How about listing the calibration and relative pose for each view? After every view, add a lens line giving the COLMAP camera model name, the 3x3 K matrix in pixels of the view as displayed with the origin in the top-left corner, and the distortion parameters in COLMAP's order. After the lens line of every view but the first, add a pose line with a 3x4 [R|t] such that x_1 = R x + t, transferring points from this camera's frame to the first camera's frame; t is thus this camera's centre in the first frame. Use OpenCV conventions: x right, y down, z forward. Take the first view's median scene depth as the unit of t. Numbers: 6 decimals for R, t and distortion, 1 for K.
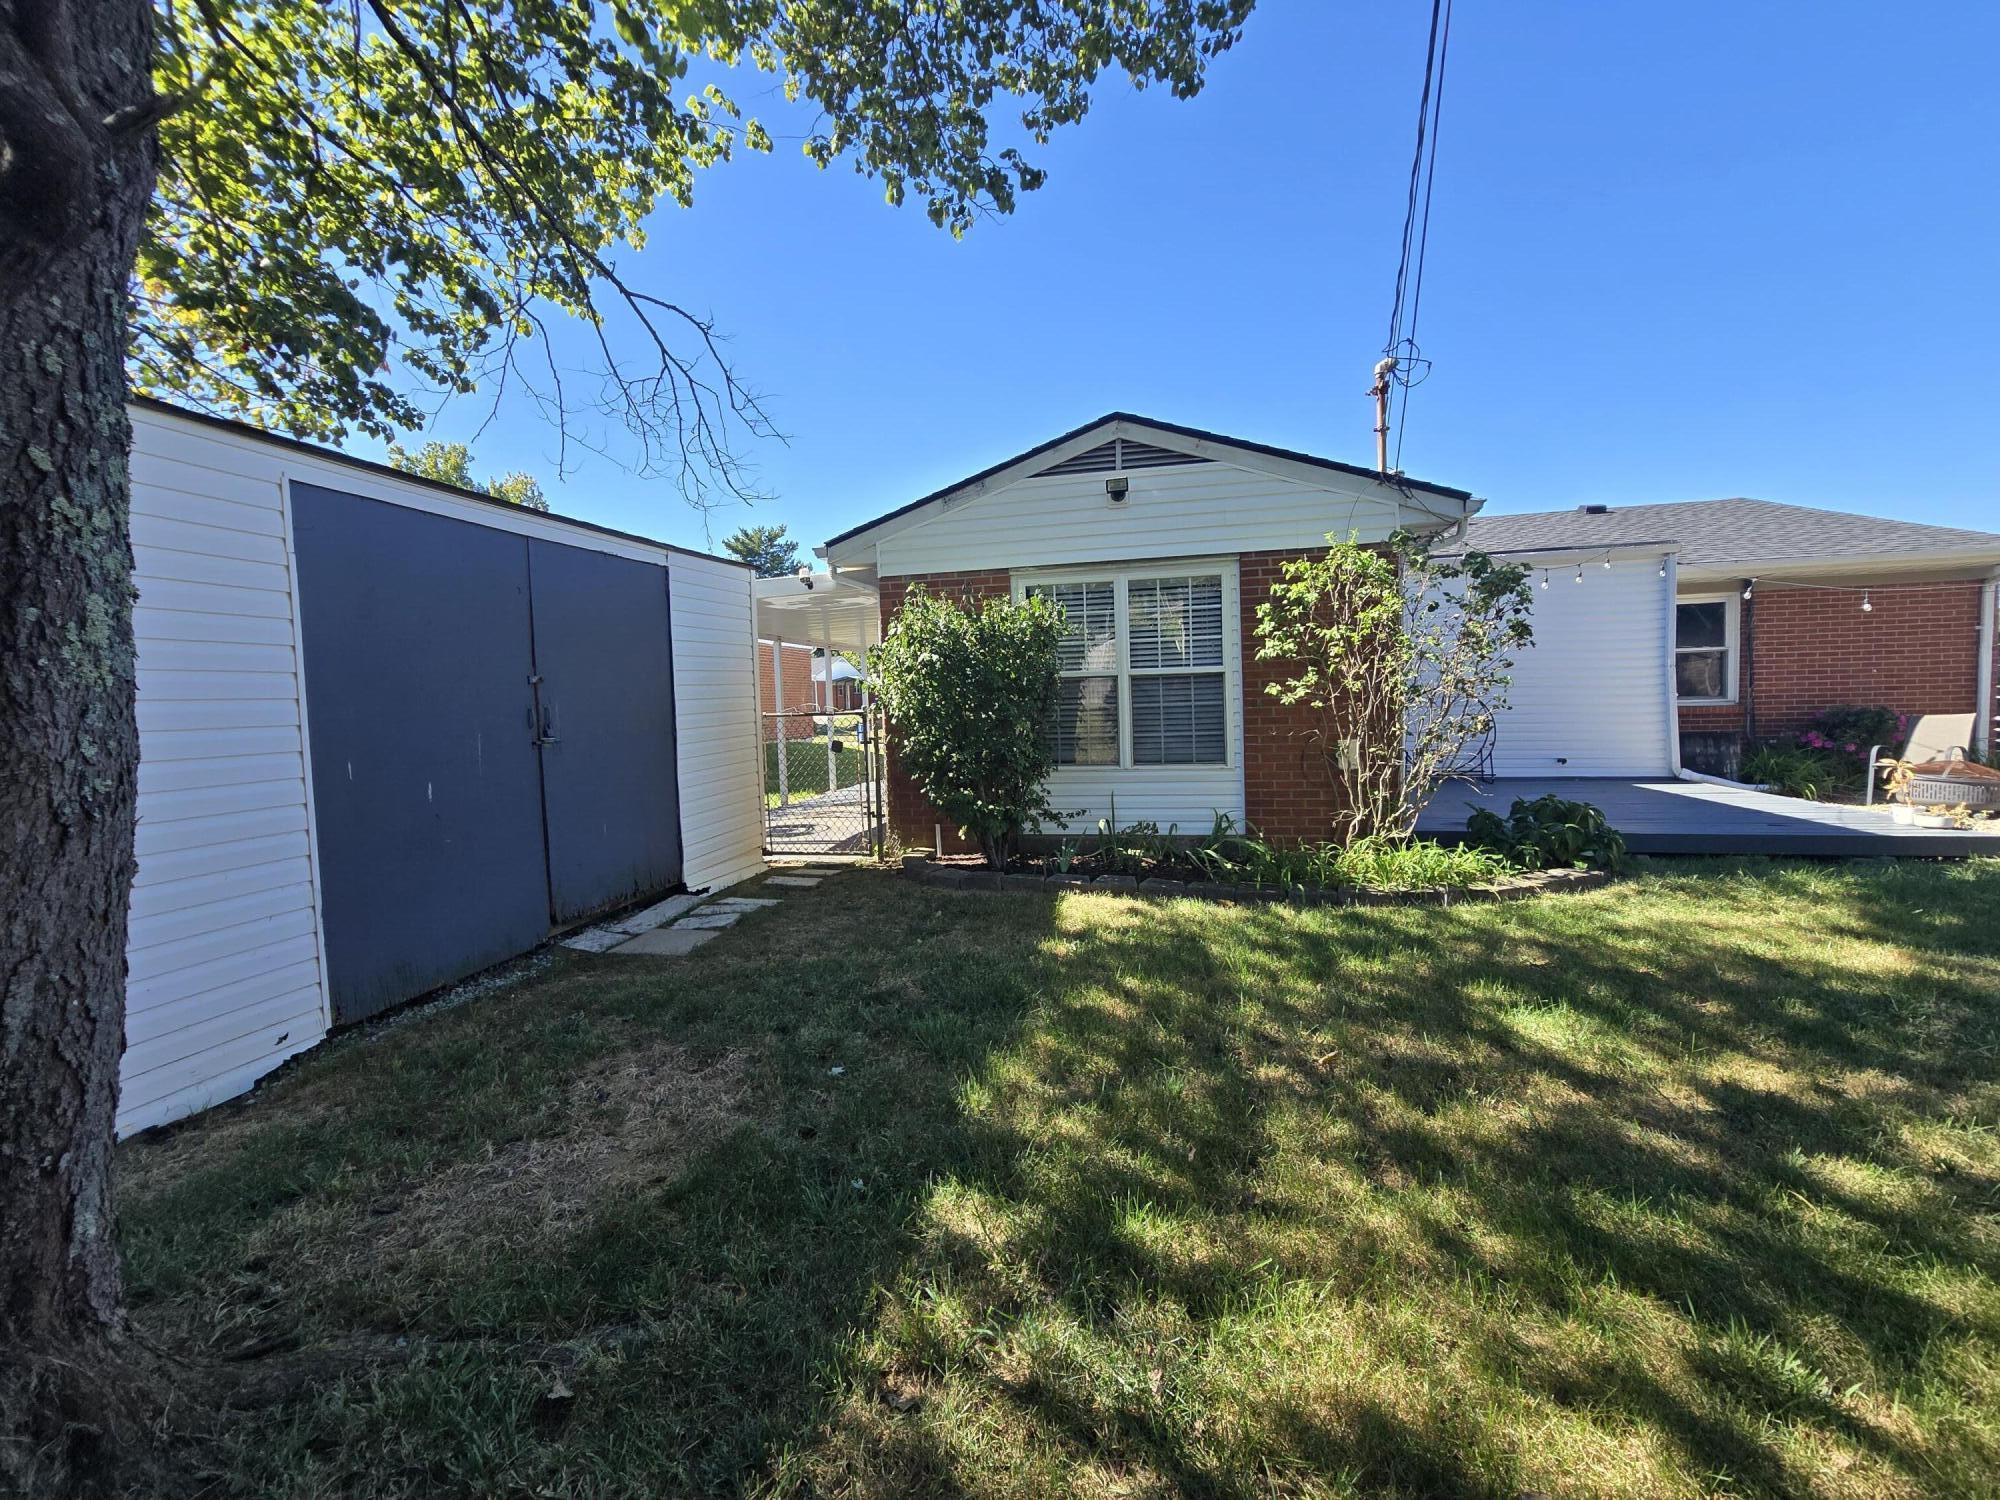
lens RADIAL K [[821.6, 0, 999.1], [0, 821.6, 741.7], [0, 0, 1]] dist [-0.003192, -0.000187]
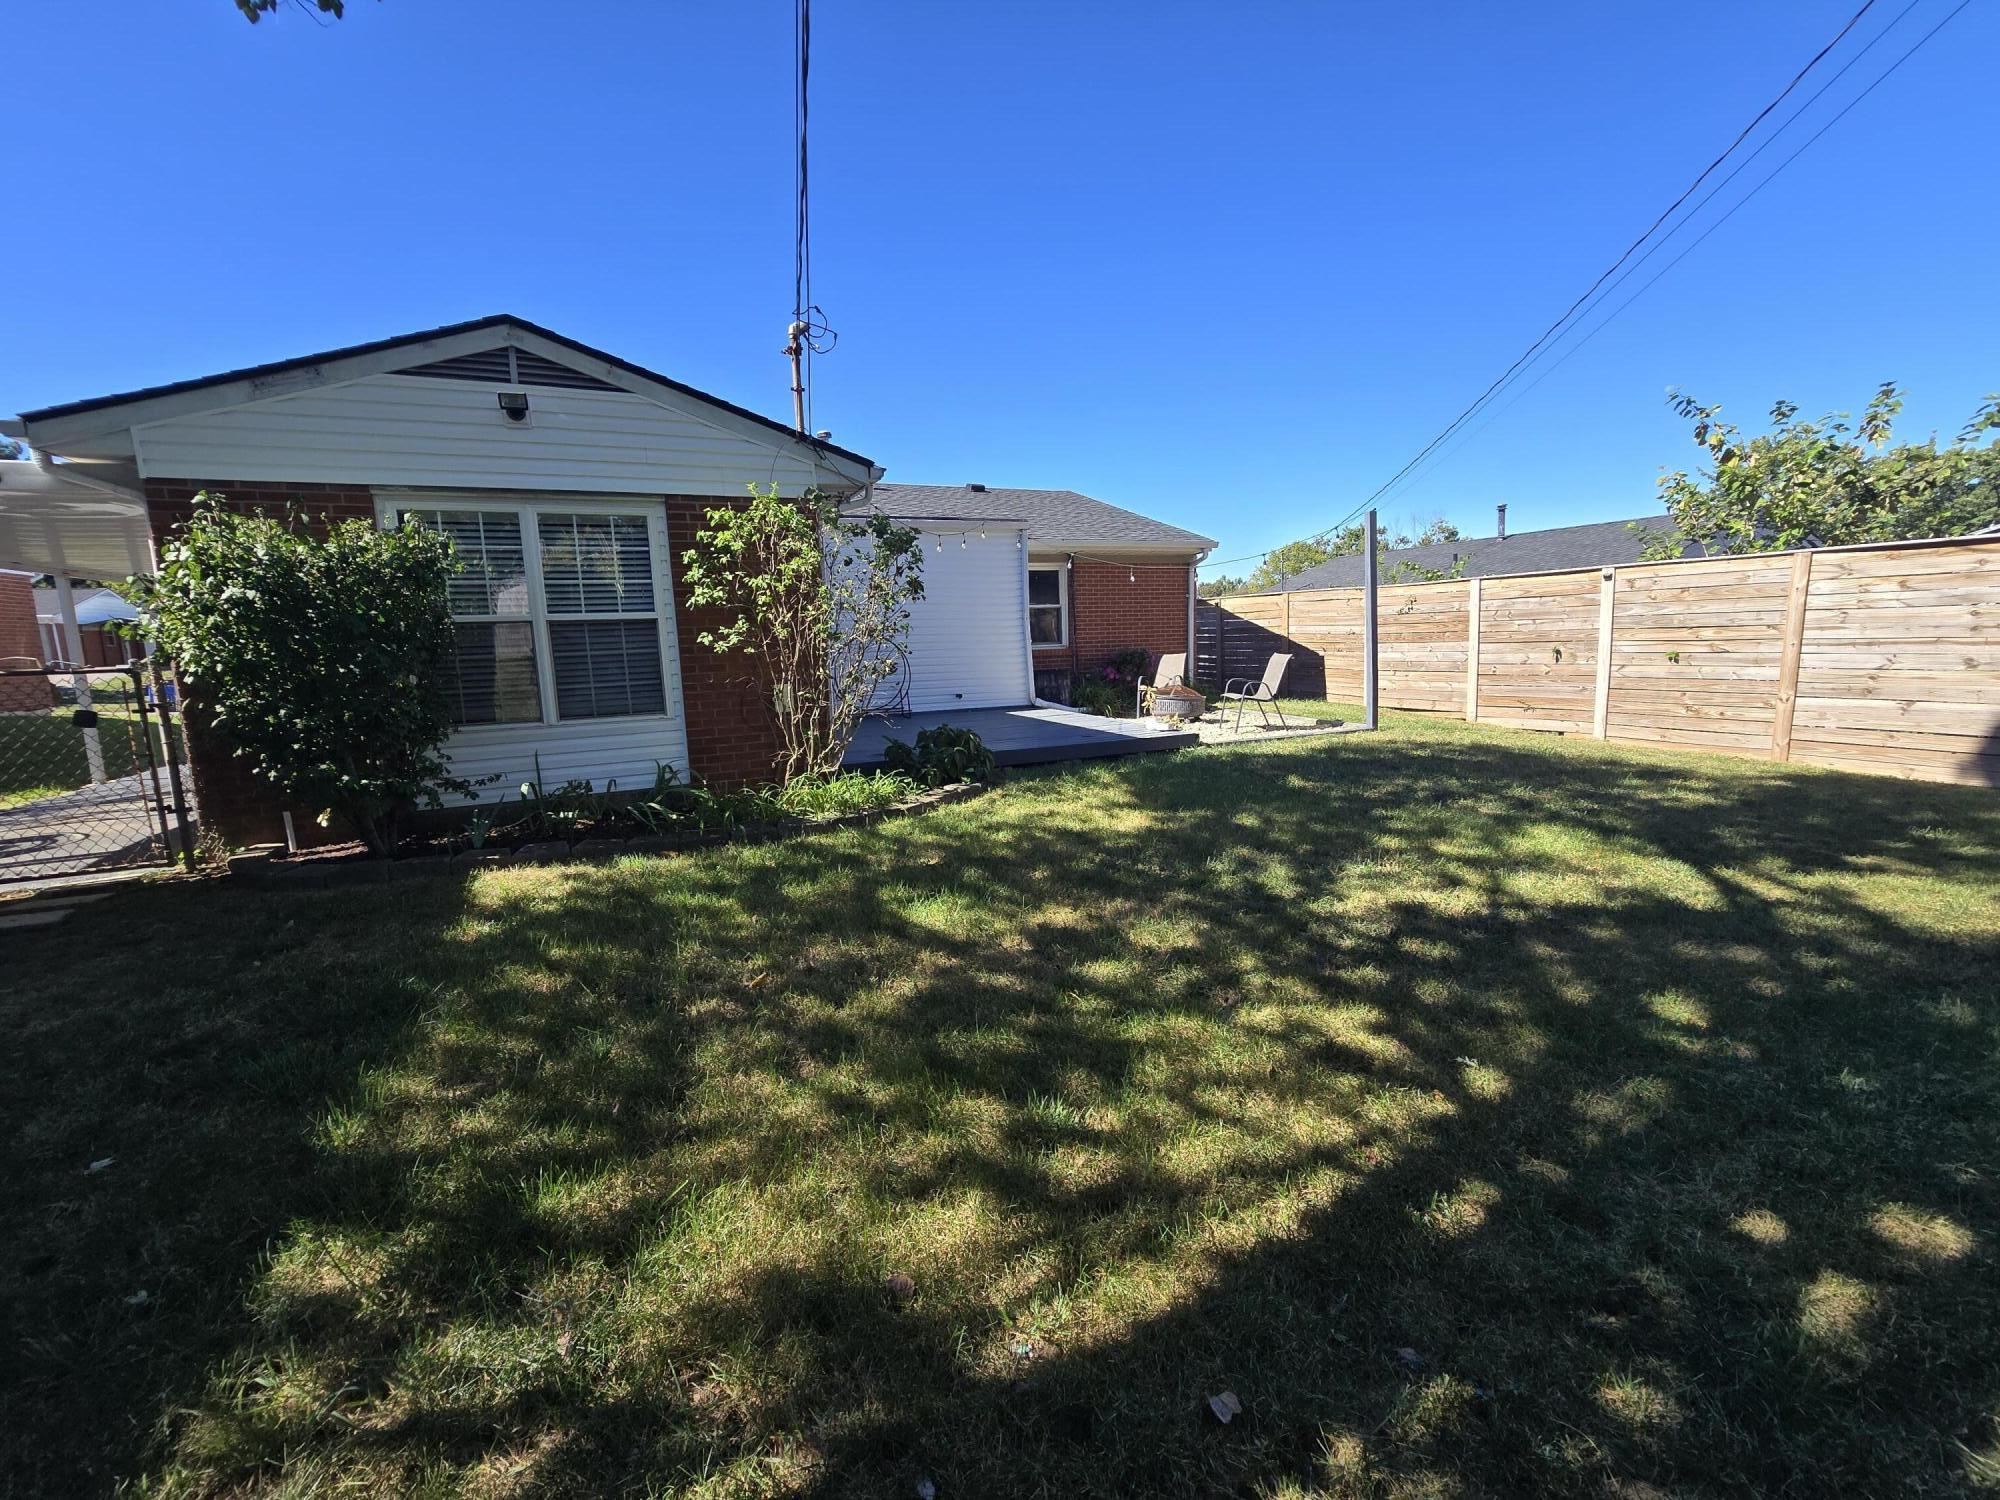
lens RADIAL K [[817.1, 0, 993.4], [0, 817.1, 741.5], [0, 0, 1]] dist [0.001314, 0.000016]
pose [[0.808127, -0.074289, 0.584304, 0.025006], [0.037334, 0.996480, 0.075059, 0.002026], [-0.587824, -0.038843, 0.808056, -0.018872]]
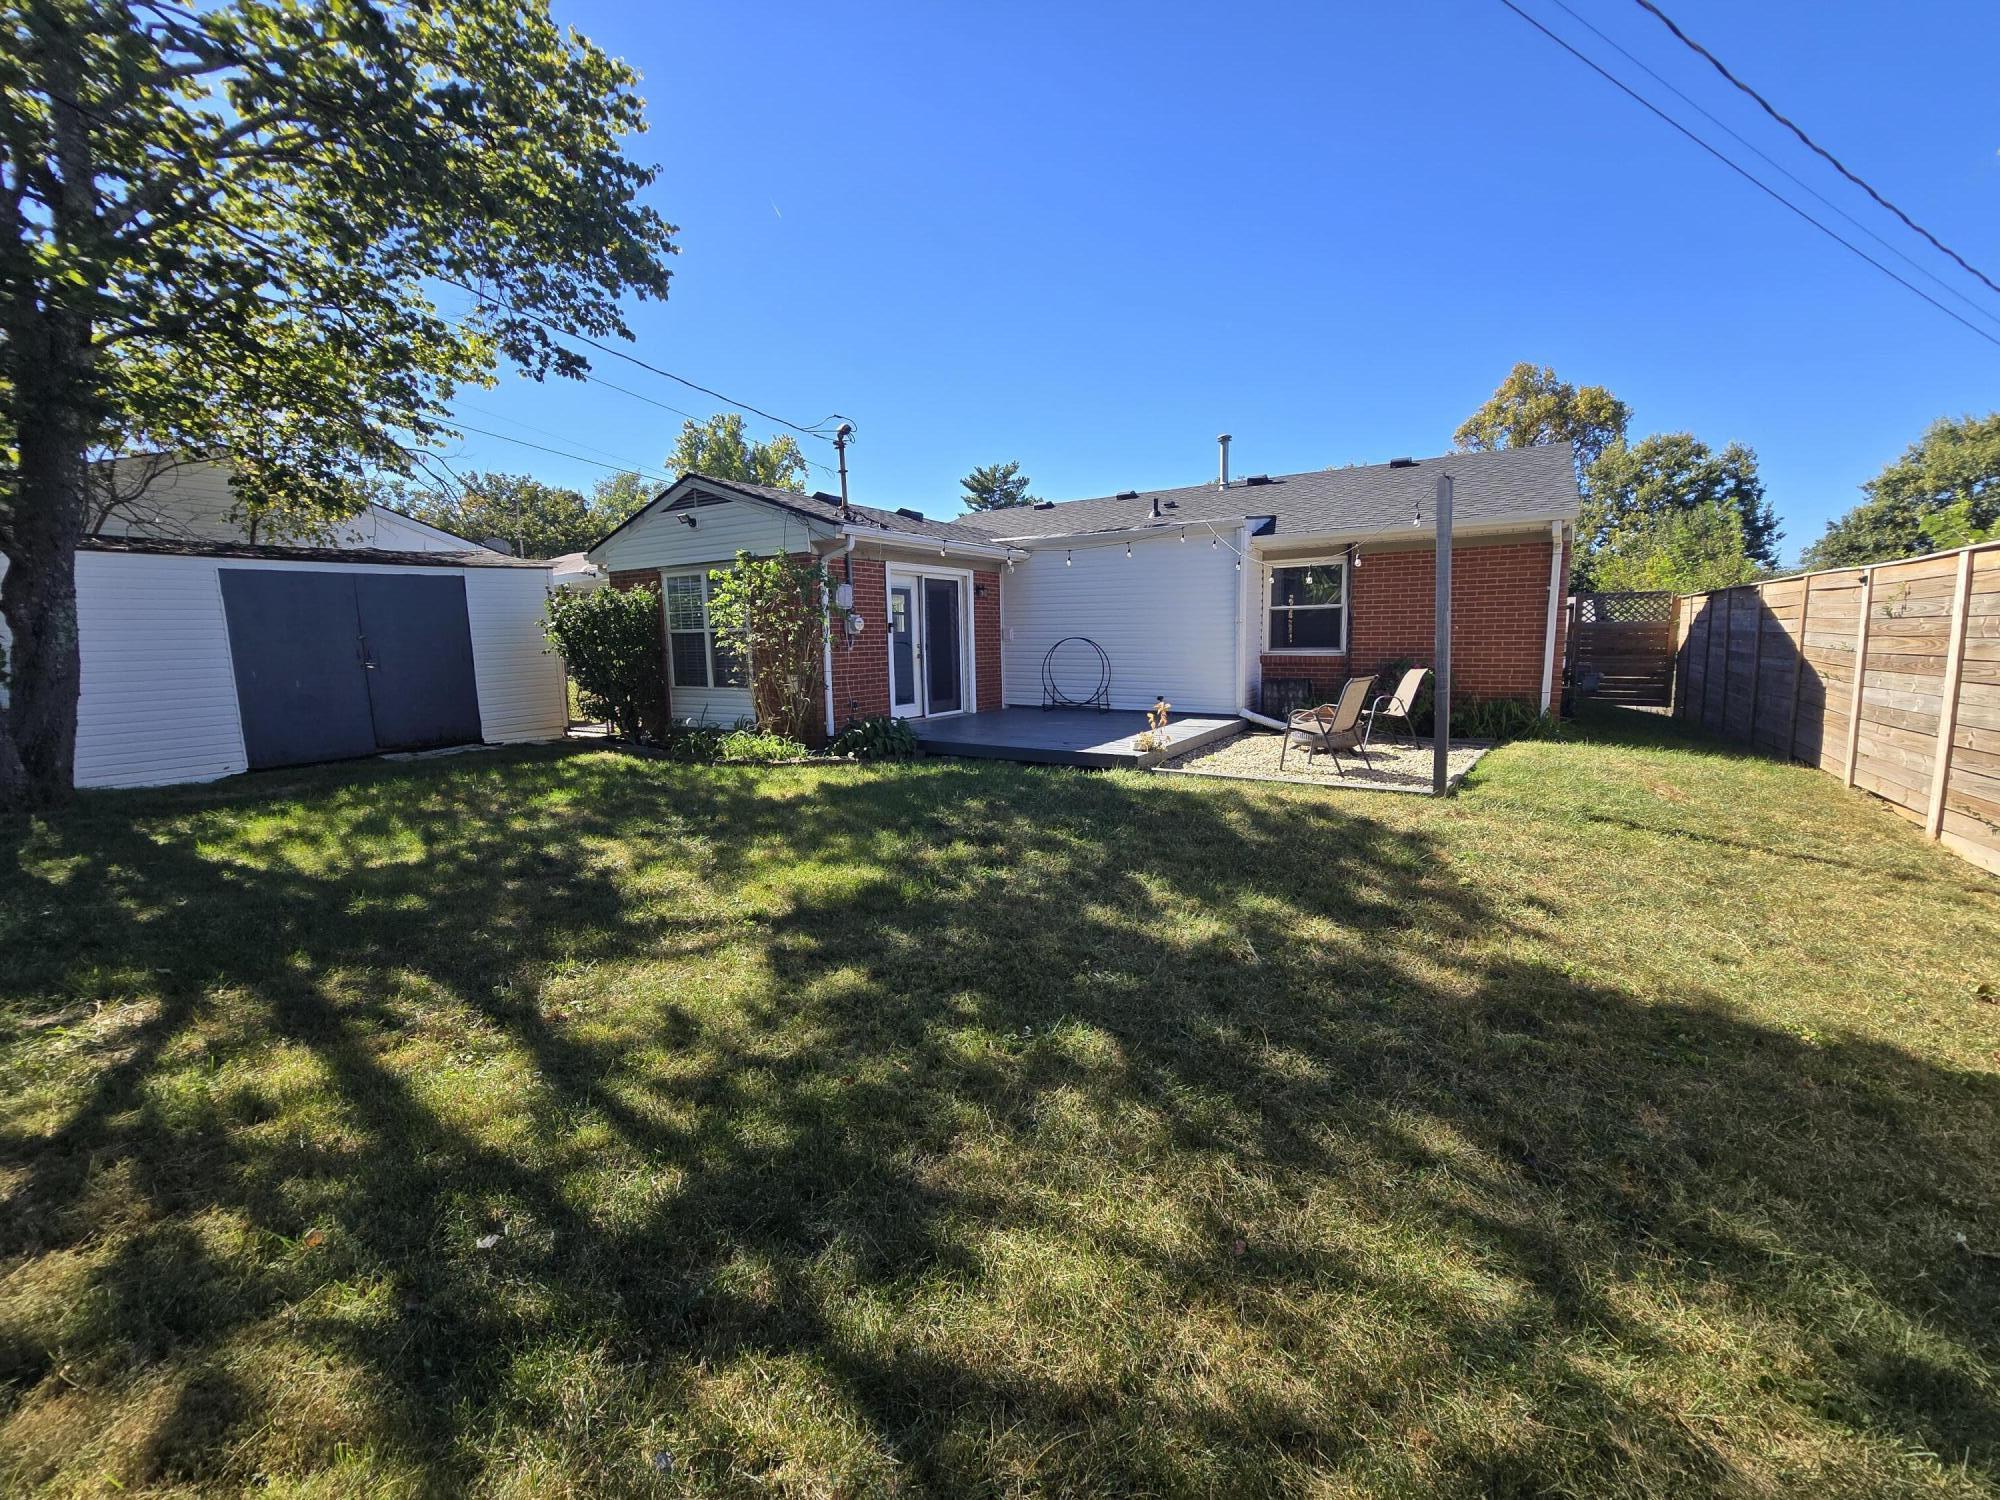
lens RADIAL K [[821.6, 0, 999.1], [0, 821.6, 741.7], [0, 0, 1]] dist [-0.003192, -0.000187]
pose [[0.939251, 0.056229, -0.338594, 1.535255], [-0.026055, 0.995324, 0.093014, -0.036228], [0.342240, -0.078541, 0.936324, -0.440221]]
